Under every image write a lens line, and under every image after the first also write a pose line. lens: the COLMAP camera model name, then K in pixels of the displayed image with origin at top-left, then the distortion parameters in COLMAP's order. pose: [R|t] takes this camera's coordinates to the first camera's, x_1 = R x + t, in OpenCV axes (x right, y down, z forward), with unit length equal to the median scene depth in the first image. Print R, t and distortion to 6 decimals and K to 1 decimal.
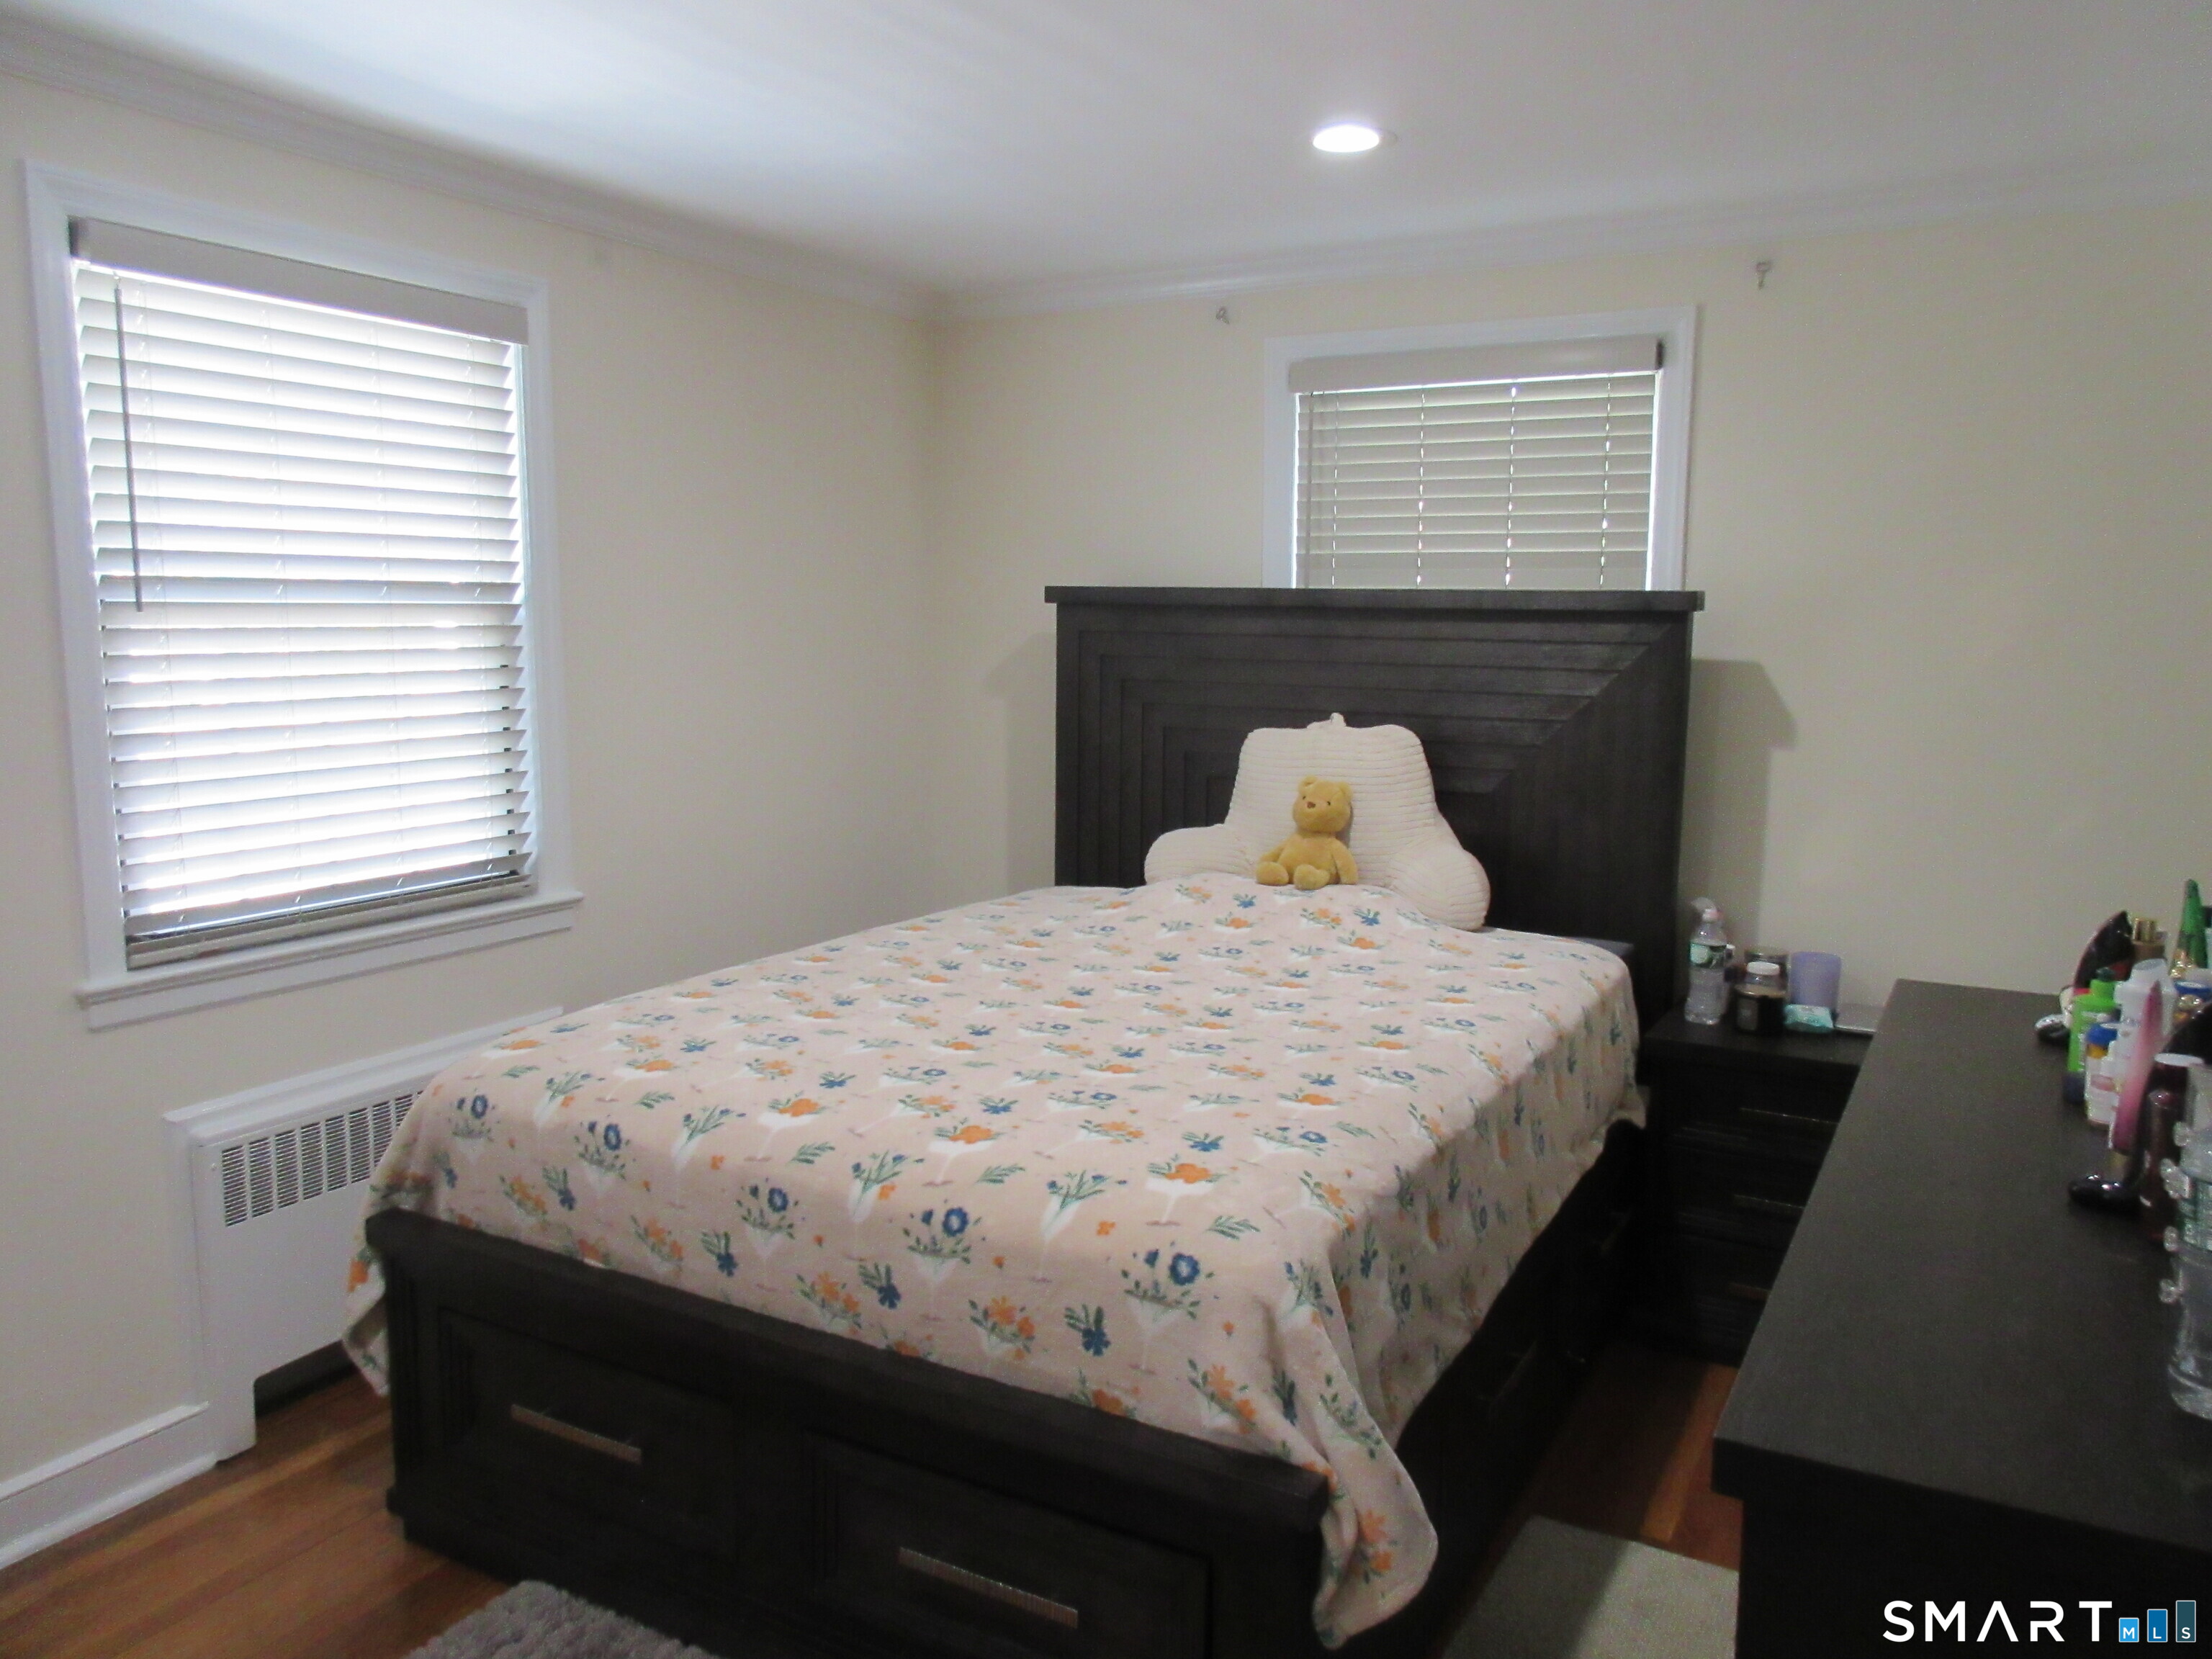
lens RADIAL K [[1641.6, 0, 1105.7], [0, 1641.6, 819.2], [0, 0, 1]] dist [-0.006587, 0.000137]
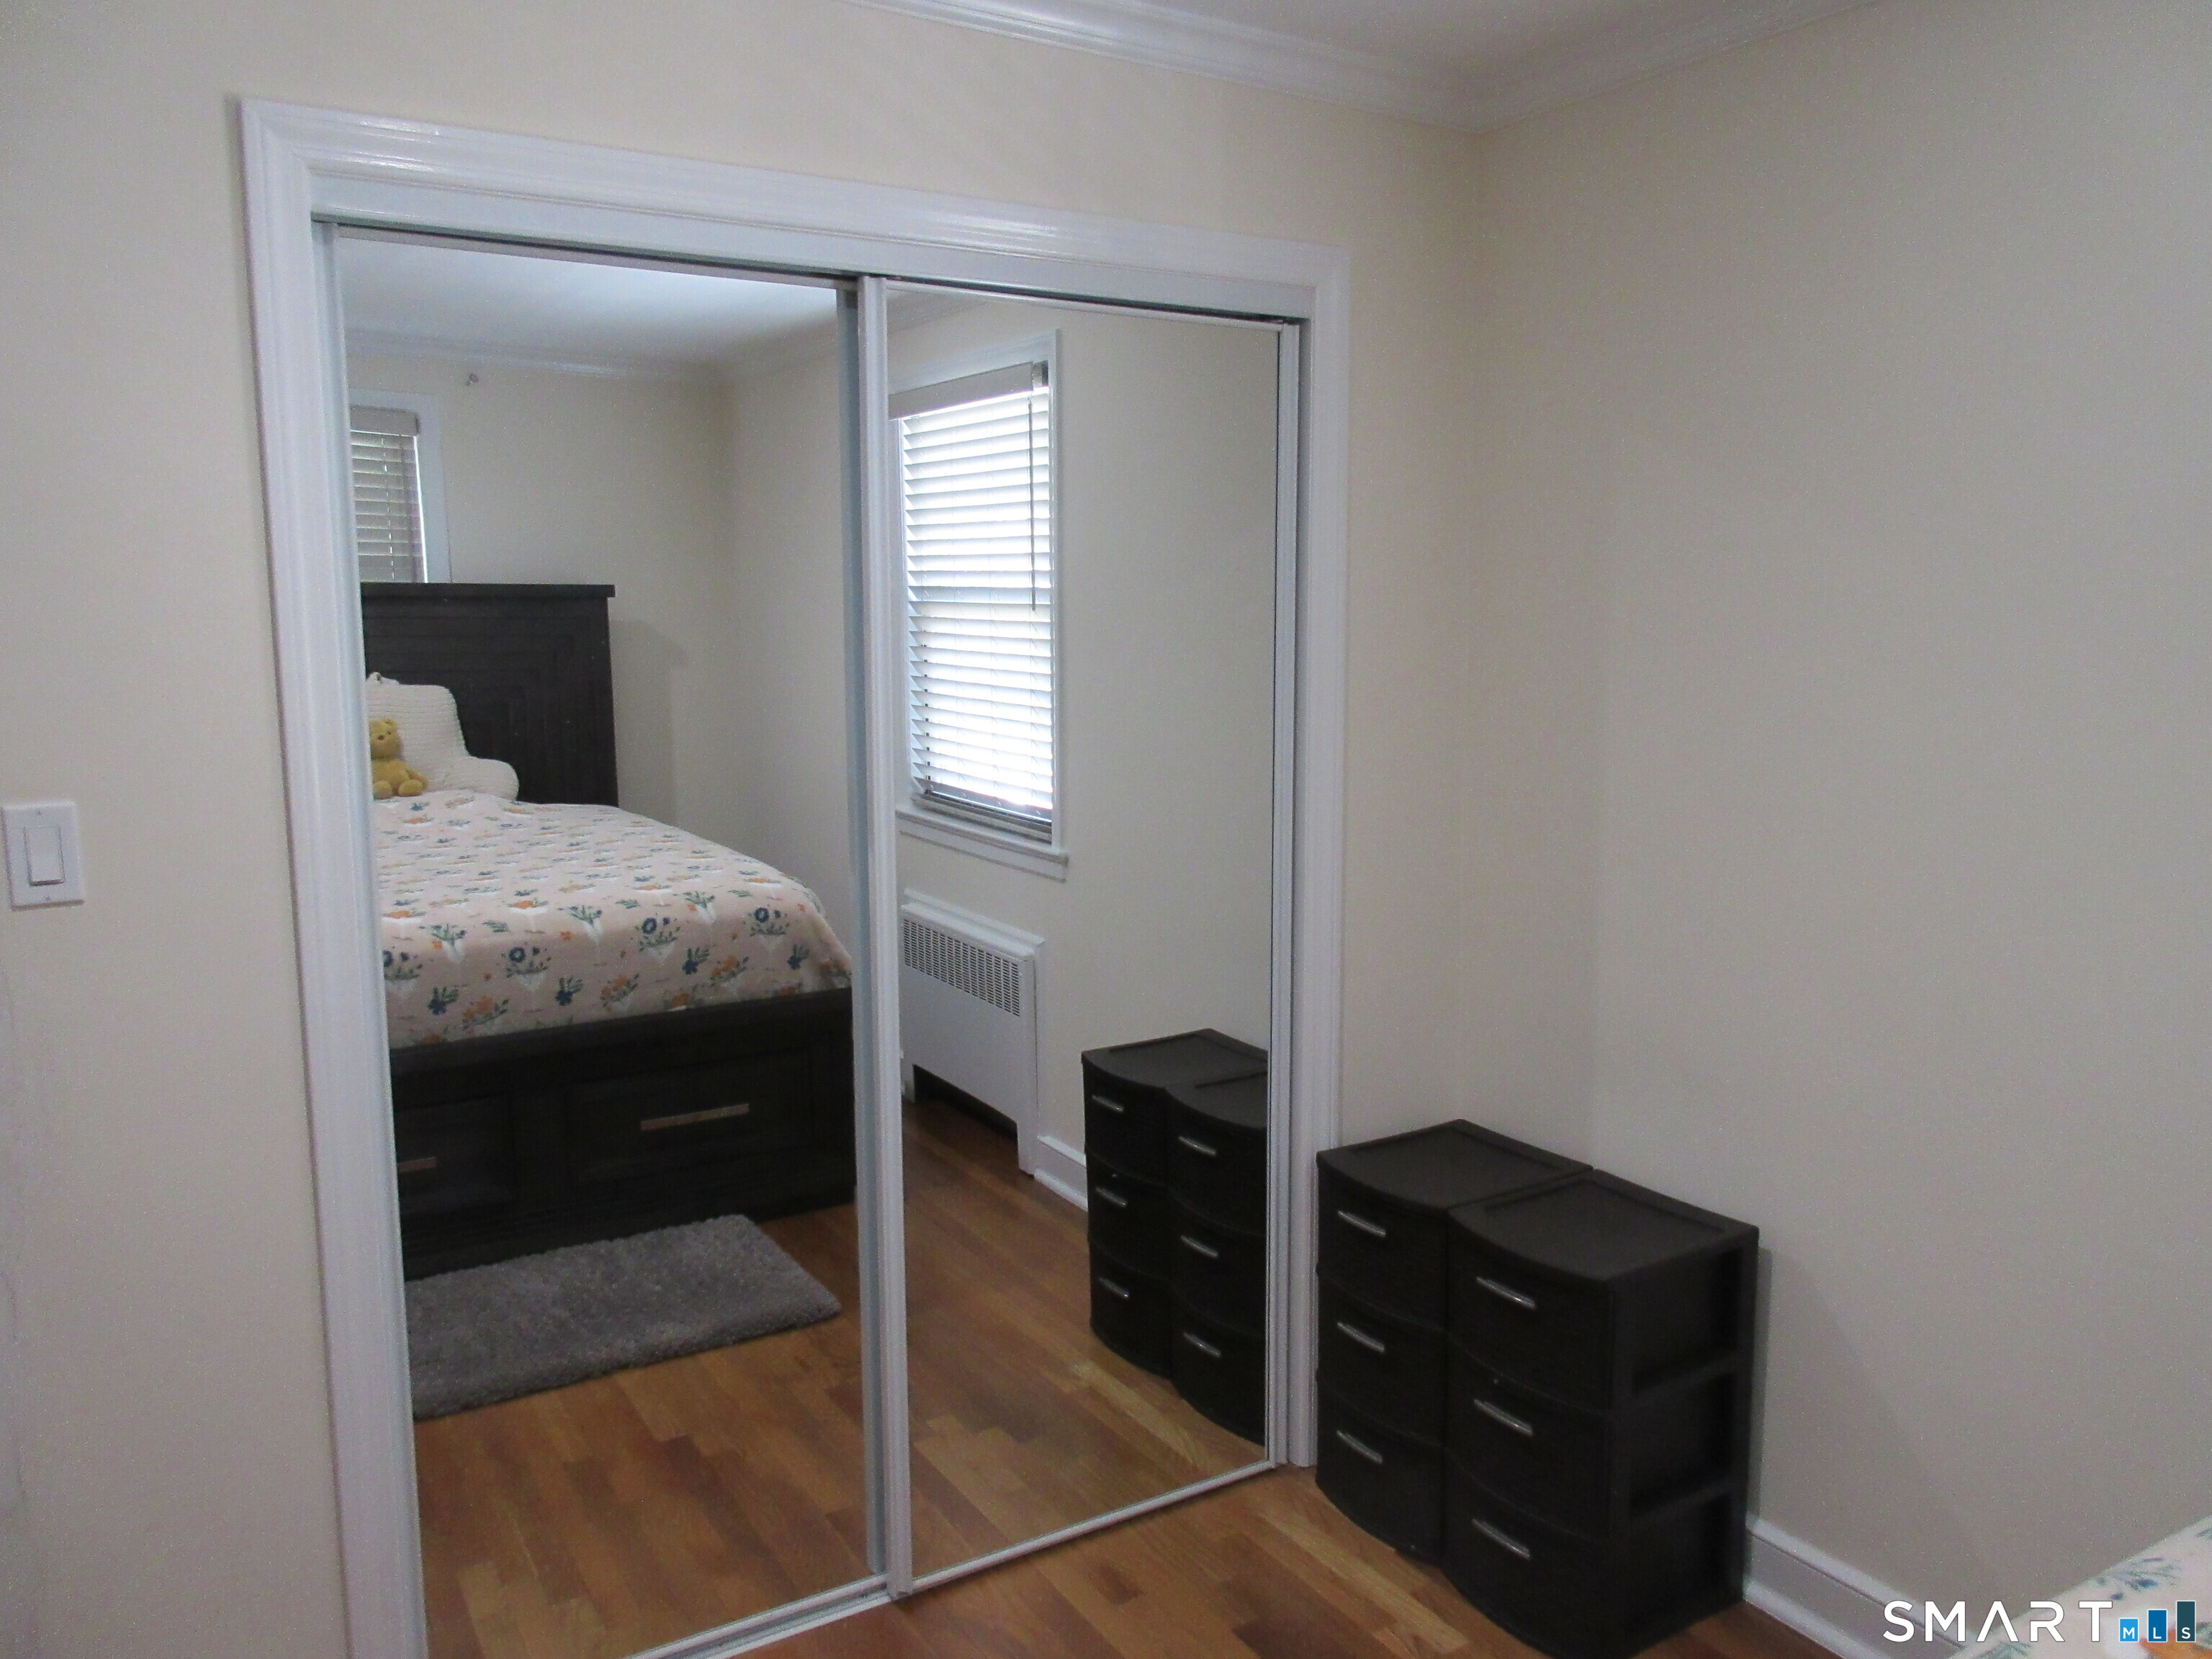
lens RADIAL K [[1641.6, 0, 1105.7], [0, 1641.6, 819.2], [0, 0, 1]] dist [-0.006587, 0.000137]
pose [[-0.476220, 0.107278, -0.872758, 0.805201], [-0.128001, 0.973501, 0.189505, -0.241827], [0.869960, 0.201960, -0.449869, 1.834364]]
